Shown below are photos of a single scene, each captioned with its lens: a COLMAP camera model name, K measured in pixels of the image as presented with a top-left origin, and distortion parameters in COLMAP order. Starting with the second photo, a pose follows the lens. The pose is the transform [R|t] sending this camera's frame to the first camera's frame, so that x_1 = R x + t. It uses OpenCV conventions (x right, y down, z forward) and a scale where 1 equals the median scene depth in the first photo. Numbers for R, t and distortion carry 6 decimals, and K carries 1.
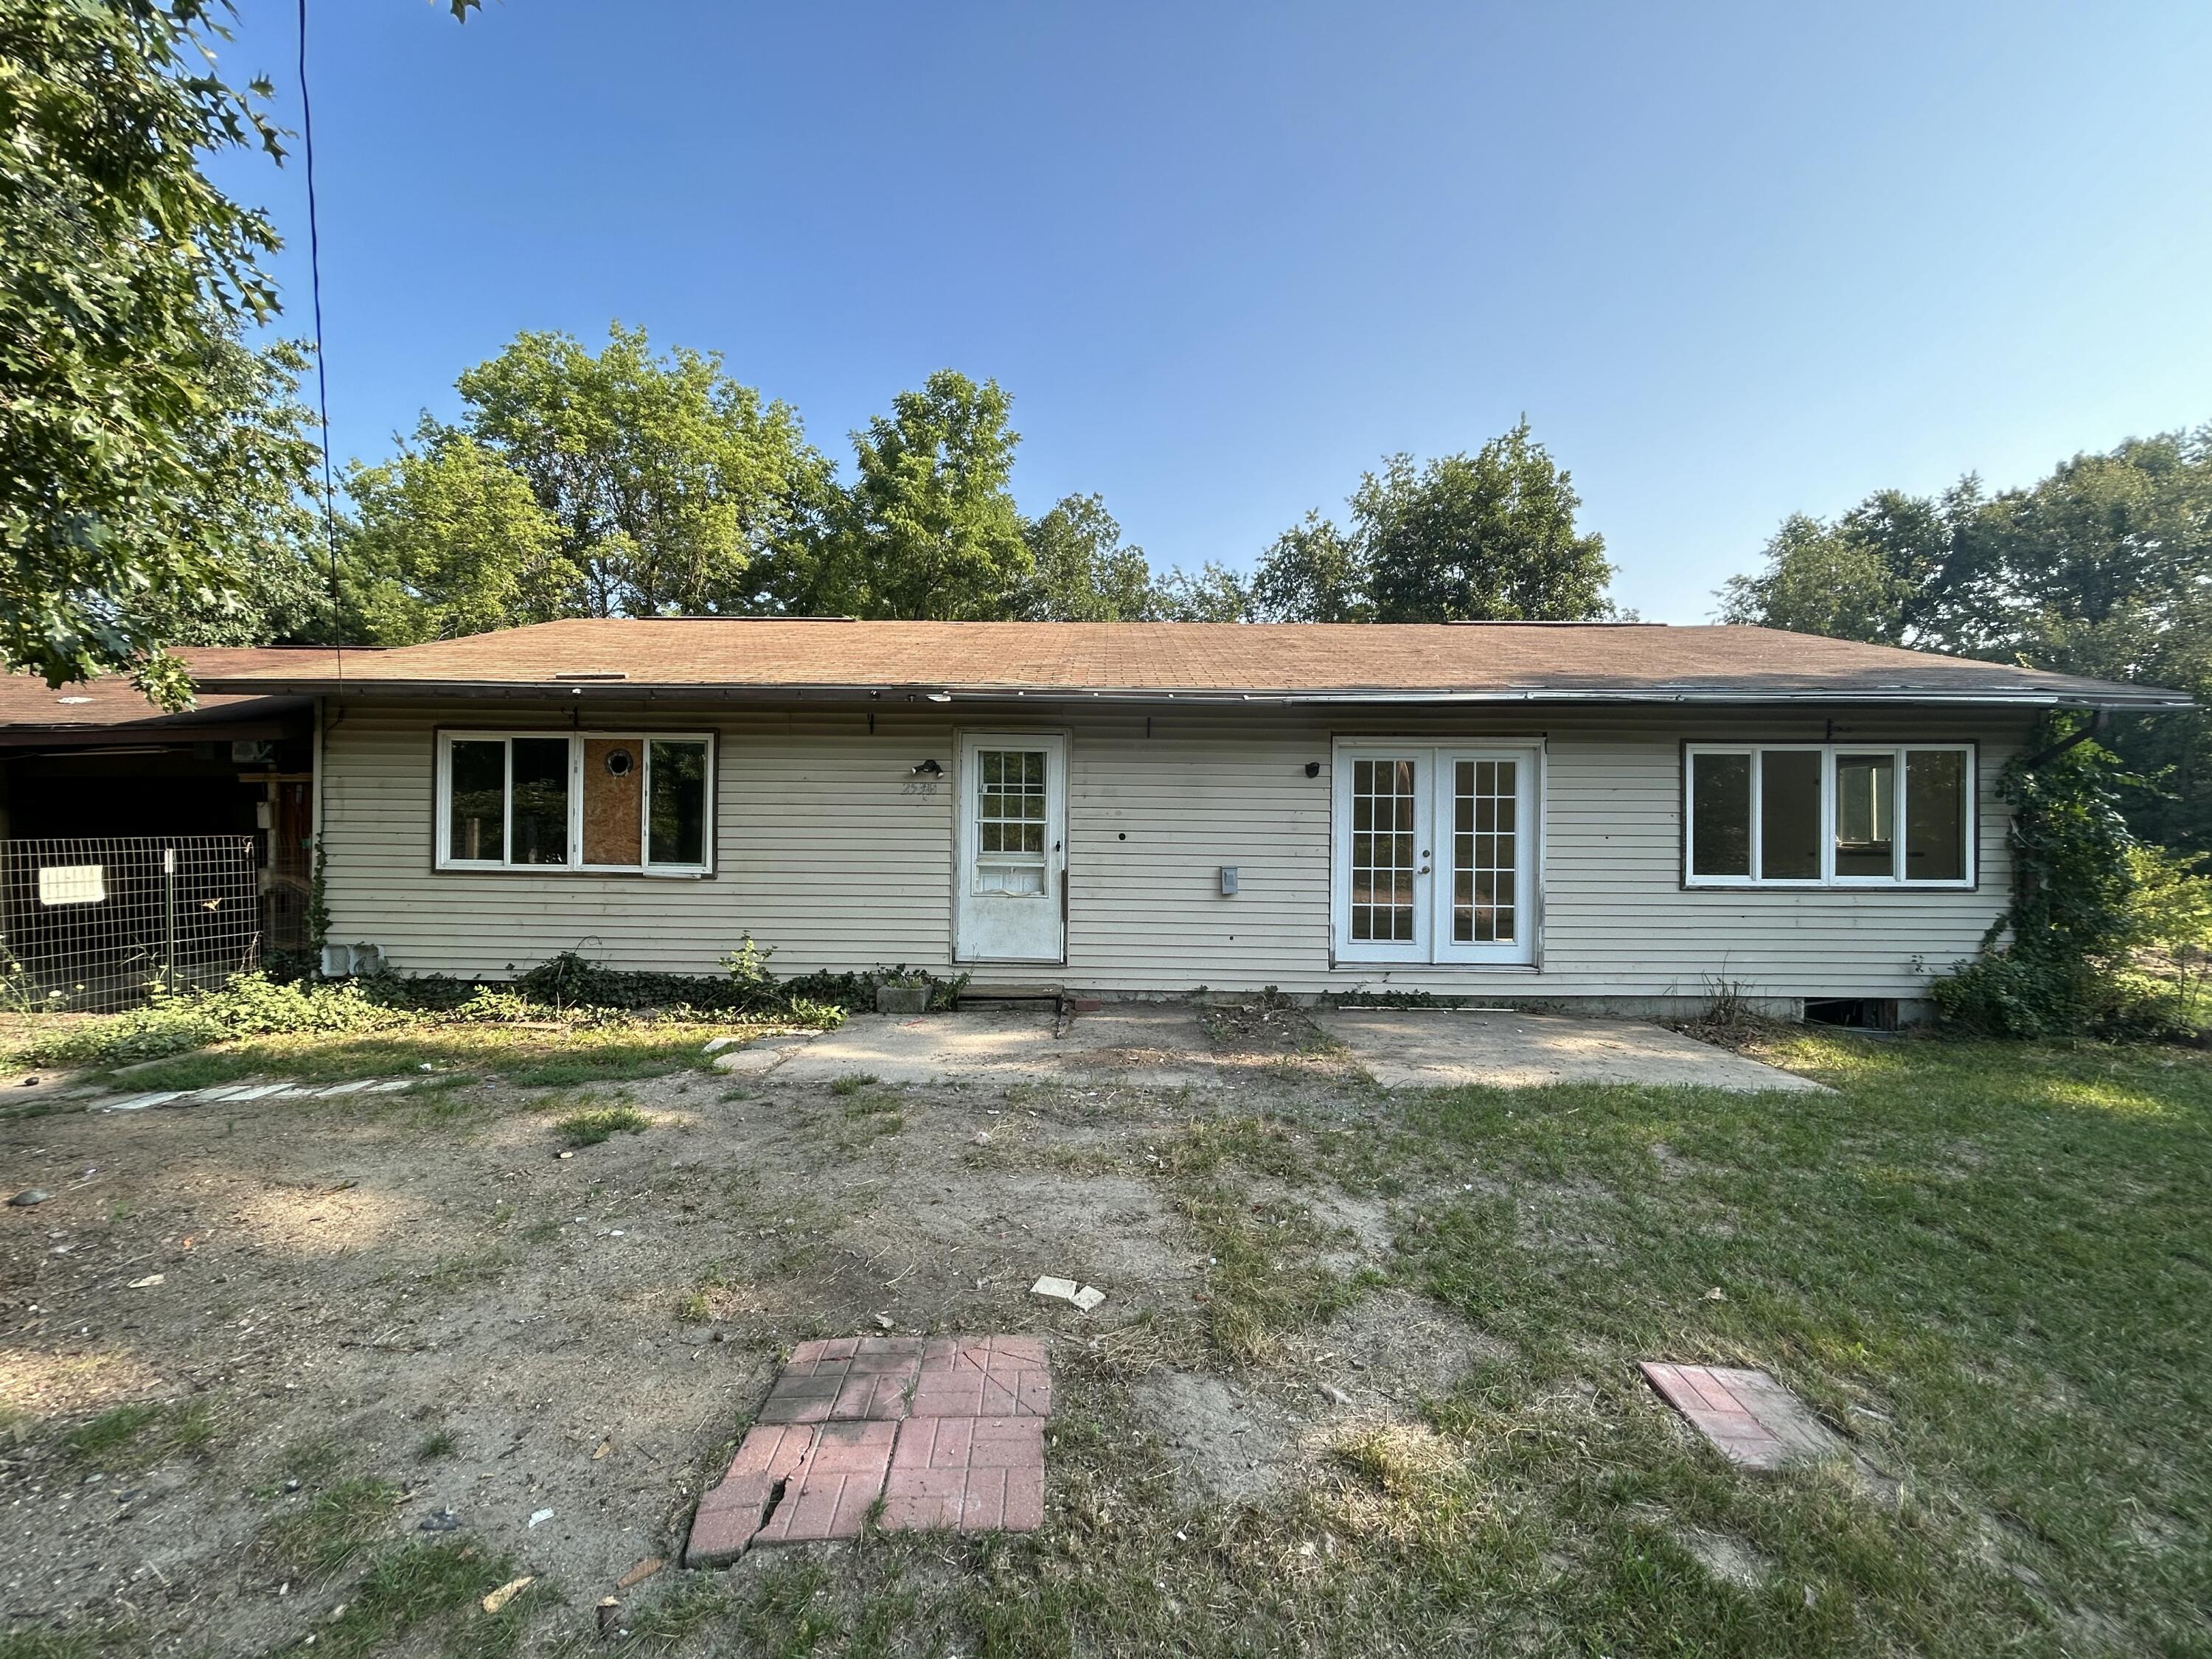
lens RADIAL K [[884.3, 0, 1105.6], [0, 884.3, 830.2], [0, 0, 1]] dist [-0.002613, -0.000066]
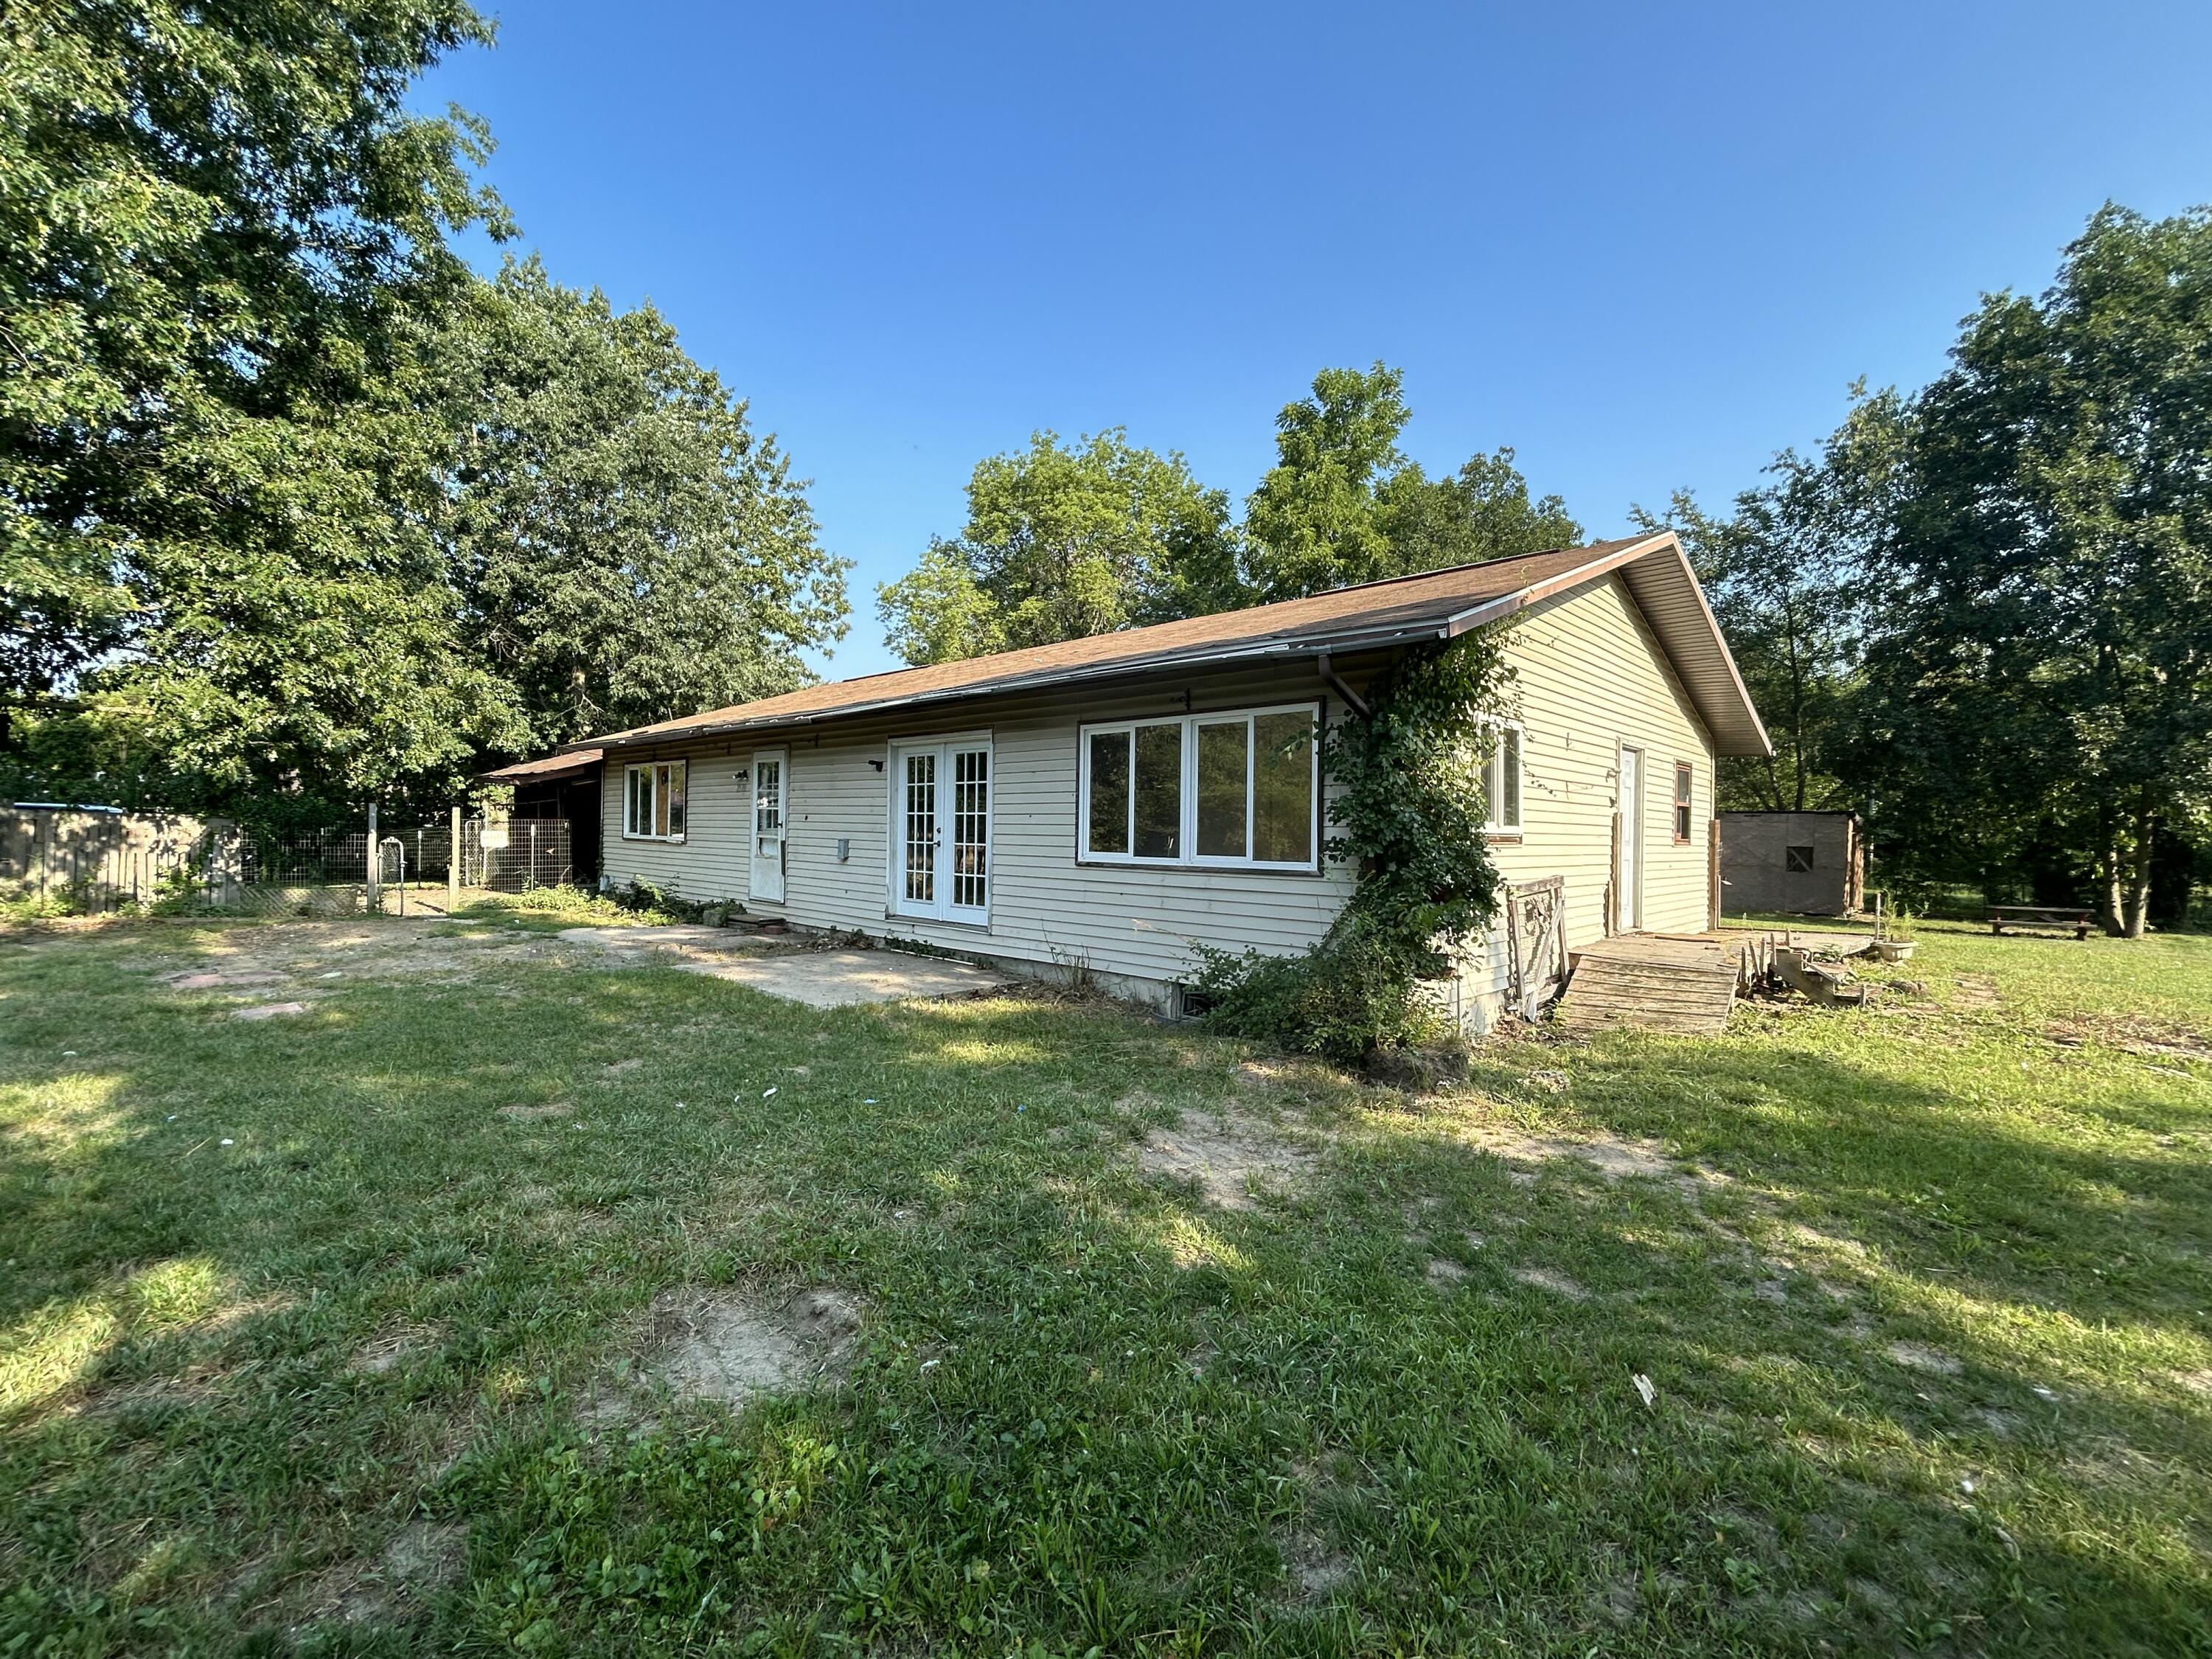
lens RADIAL K [[965.1, 0, 1102.9], [0, 965.1, 831.2], [0, 0, 1]] dist [0.000188, 0.000103]
pose [[0.730614, 0.003580, -0.682781, 1.441442], [-0.003267, 0.999993, 0.001747, 0.024463], [0.682783, 0.000954, 0.730621, 0.181659]]
